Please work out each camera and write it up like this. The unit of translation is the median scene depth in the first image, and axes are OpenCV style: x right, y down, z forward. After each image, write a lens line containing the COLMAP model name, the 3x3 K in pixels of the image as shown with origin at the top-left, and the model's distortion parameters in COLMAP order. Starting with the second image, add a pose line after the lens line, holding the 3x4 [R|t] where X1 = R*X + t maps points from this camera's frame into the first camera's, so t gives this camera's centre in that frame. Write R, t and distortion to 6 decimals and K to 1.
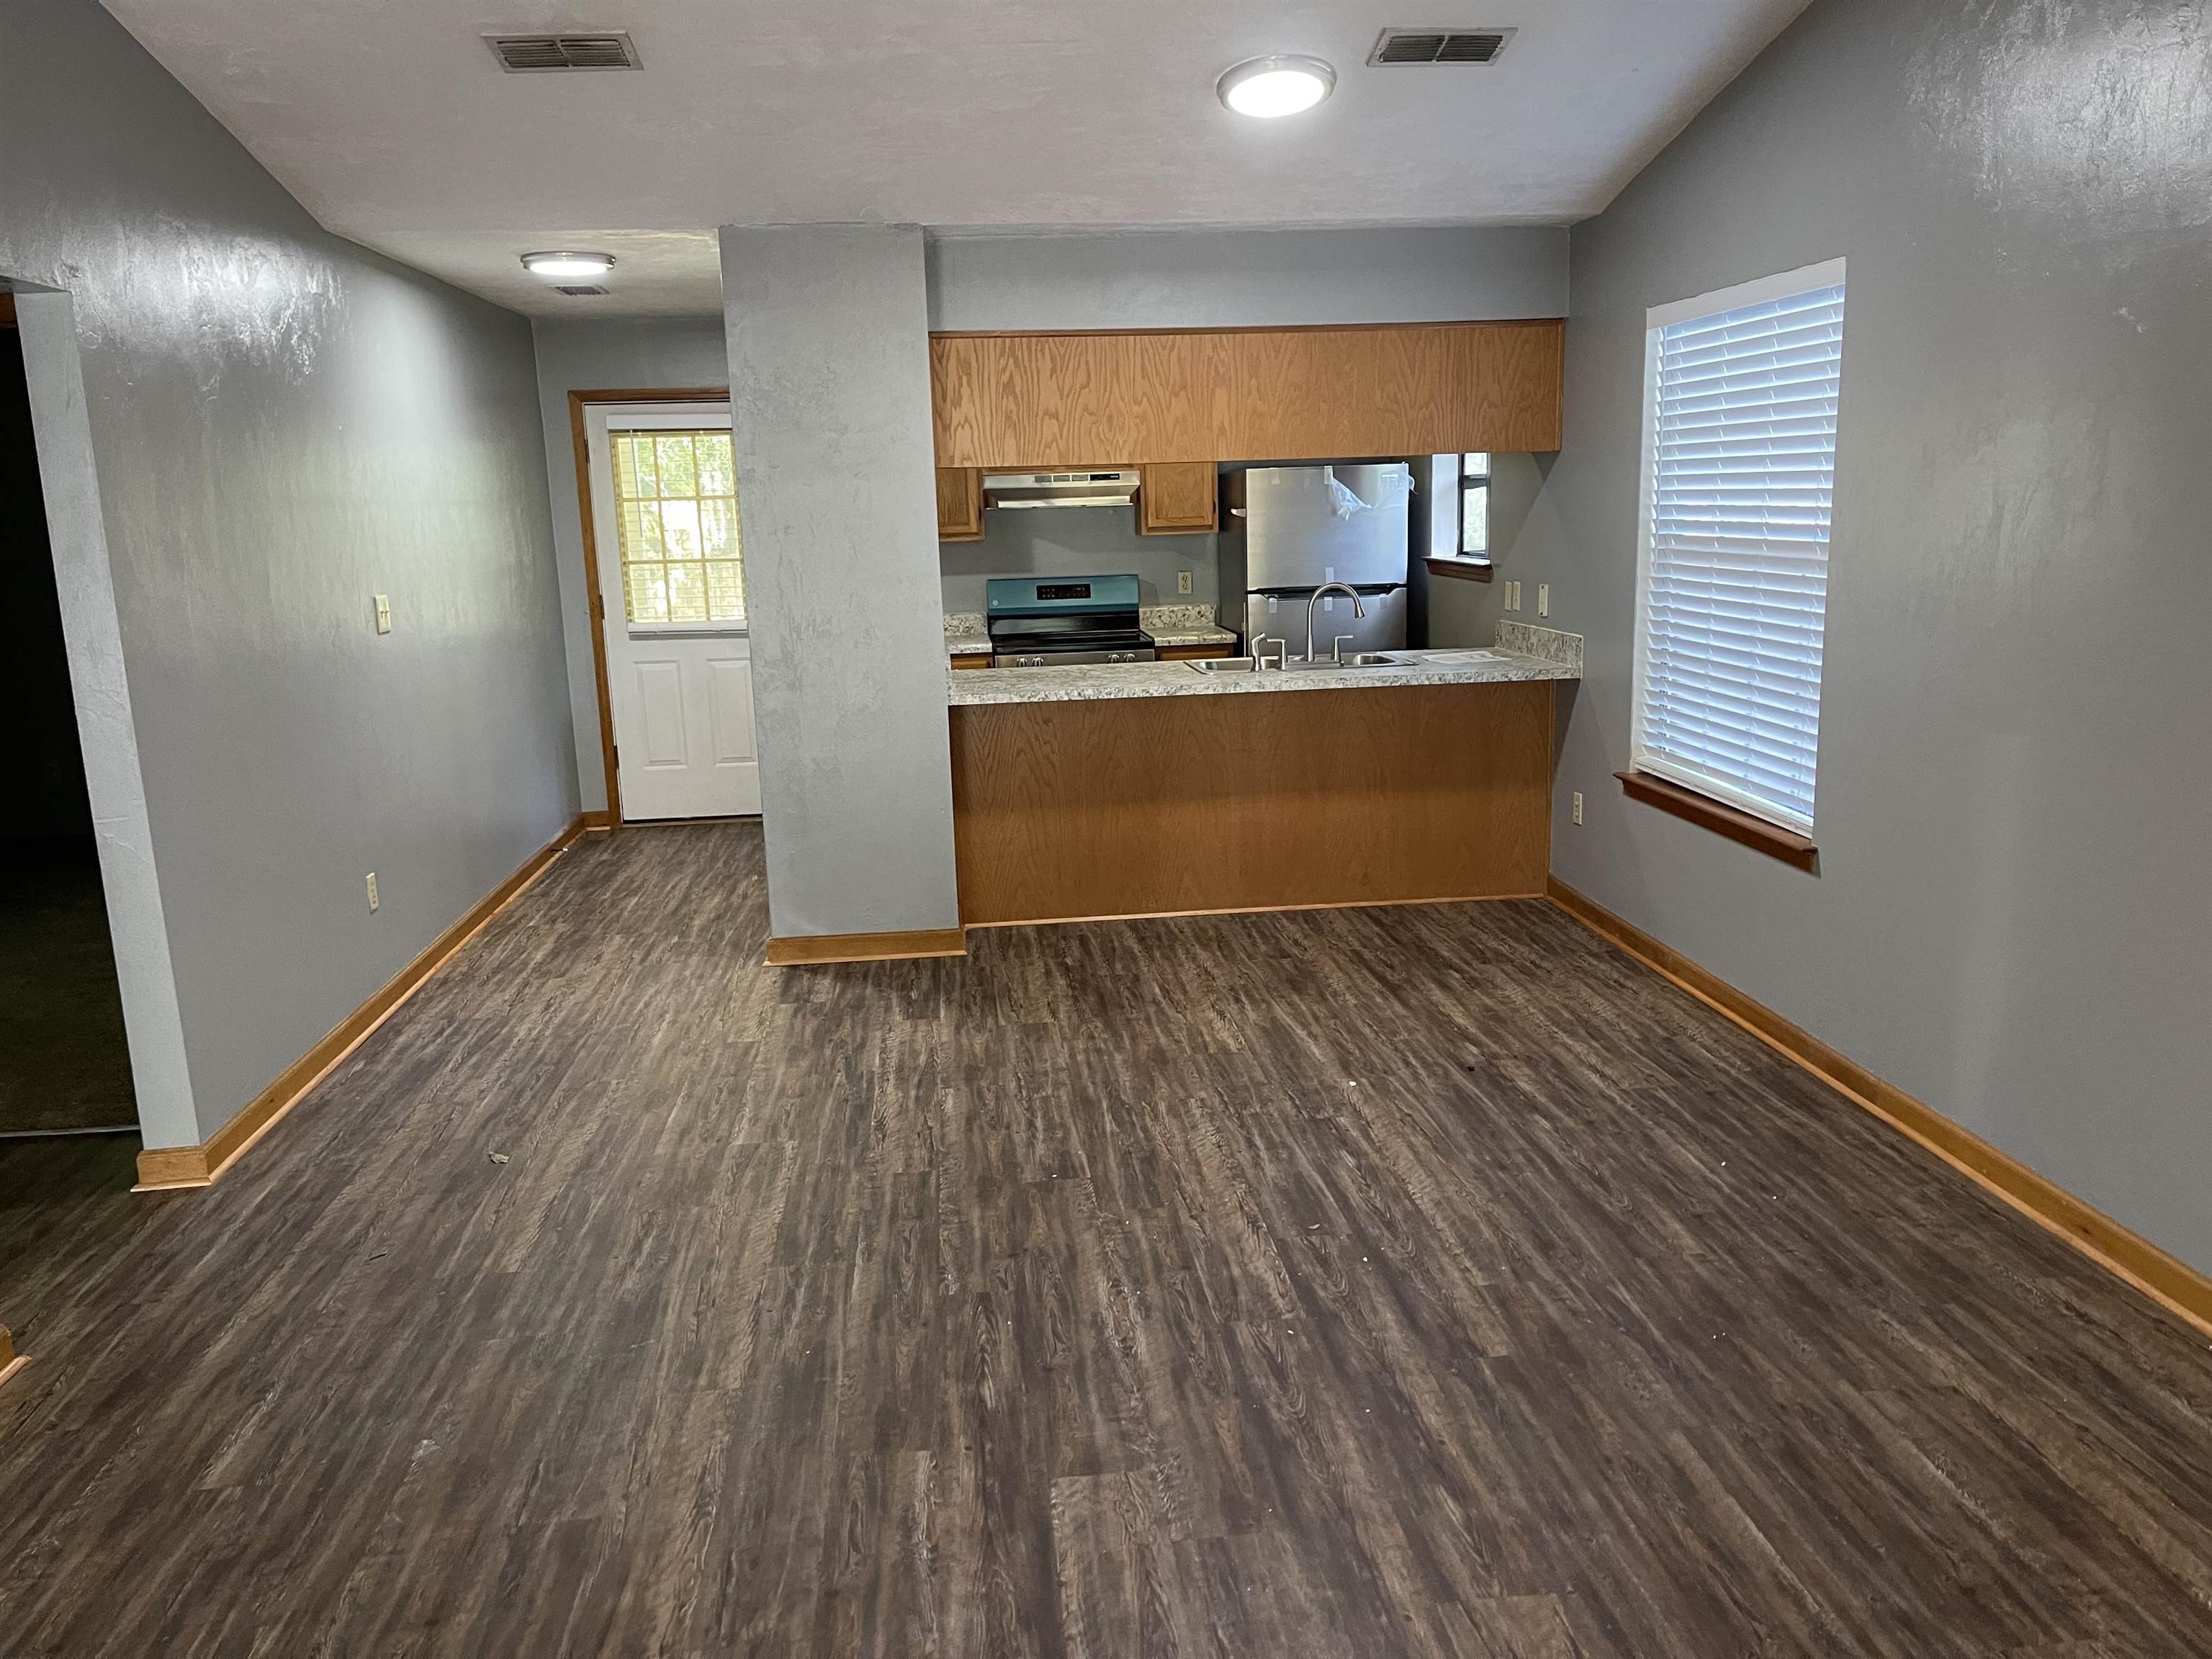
lens RADIAL K [[1671.2, 0, 1107.0], [0, 1671.2, 841.1], [0, 0, 1]] dist [0.036865, -0.038085]
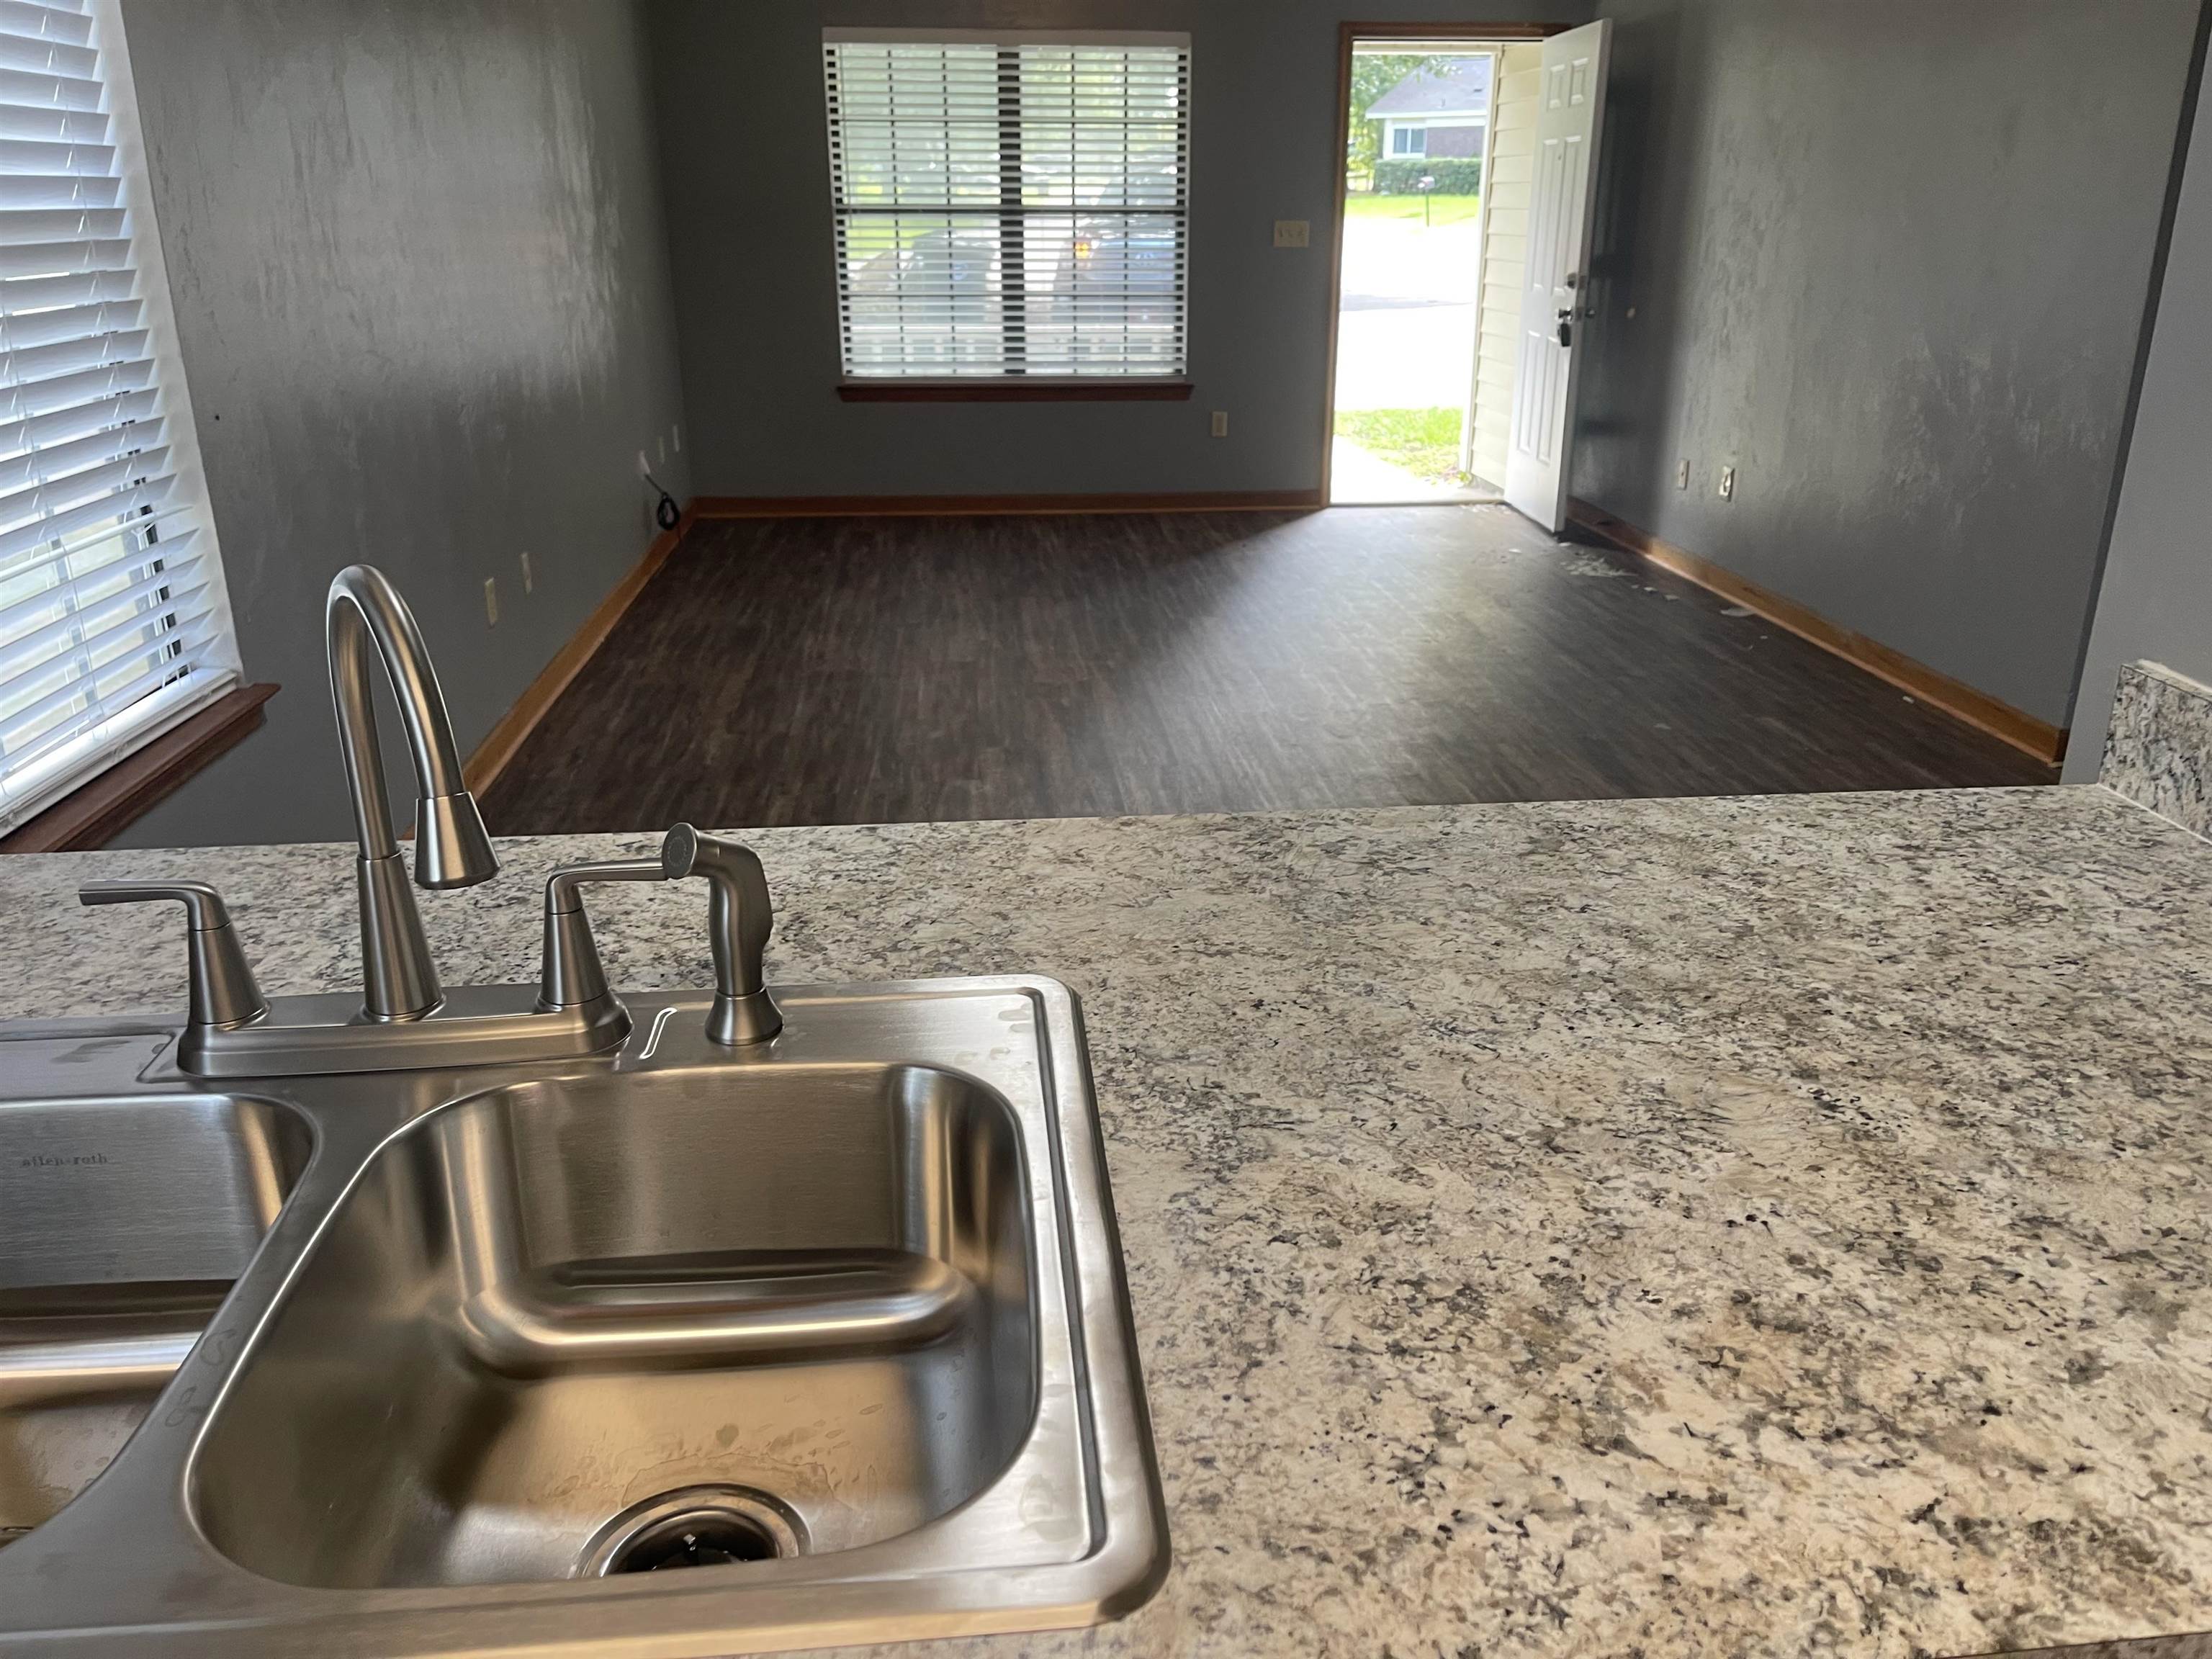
lens RADIAL K [[1671.2, 0, 1107.0], [0, 1671.2, 841.1], [0, 0, 1]] dist [0.036865, -0.038085]
pose [[-0.999423, 0.022447, 0.025486, 0.080747], [0.032658, 0.841133, 0.539842, -0.355973], [-0.009319, 0.540363, -0.841381, 1.925786]]
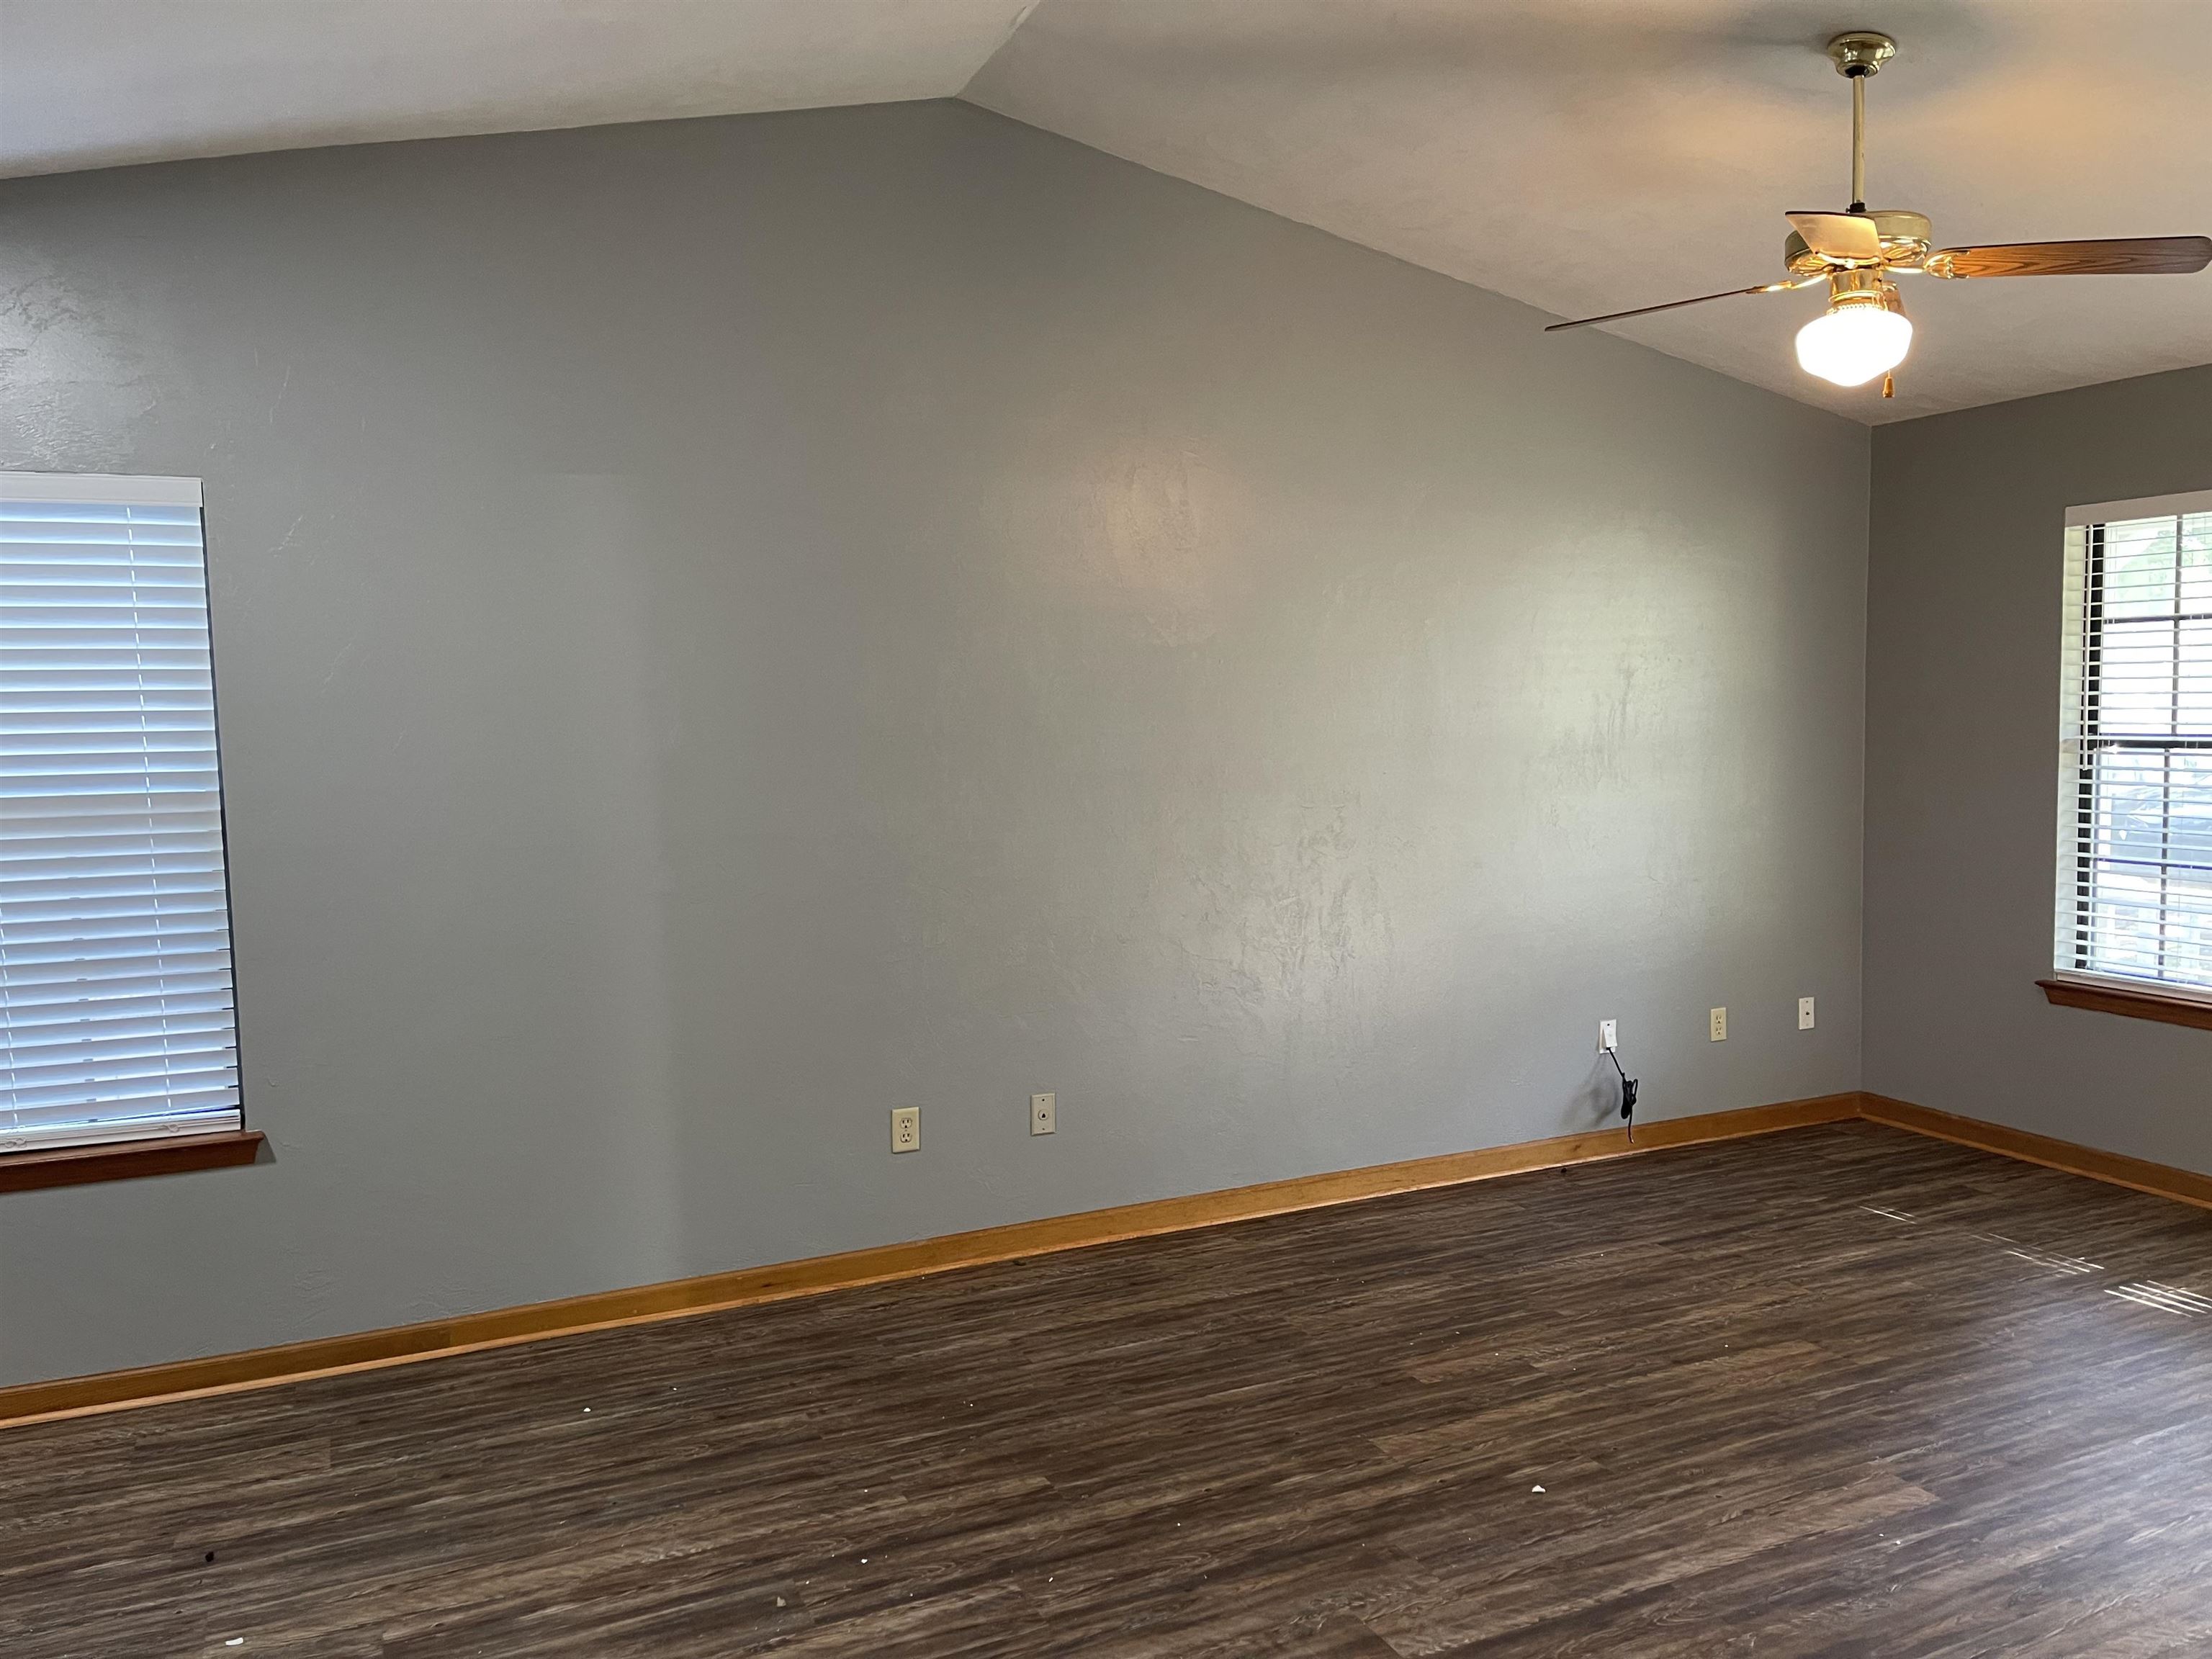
lens RADIAL K [[1671.2, 0, 1107.0], [0, 1671.2, 841.1], [0, 0, 1]] dist [0.036865, -0.038085]
pose [[-0.326002, -0.035326, 0.944709, -0.662572], [0.223129, 0.968194, 0.113202, -0.174364], [-0.918660, 0.247696, -0.307750, 1.002713]]
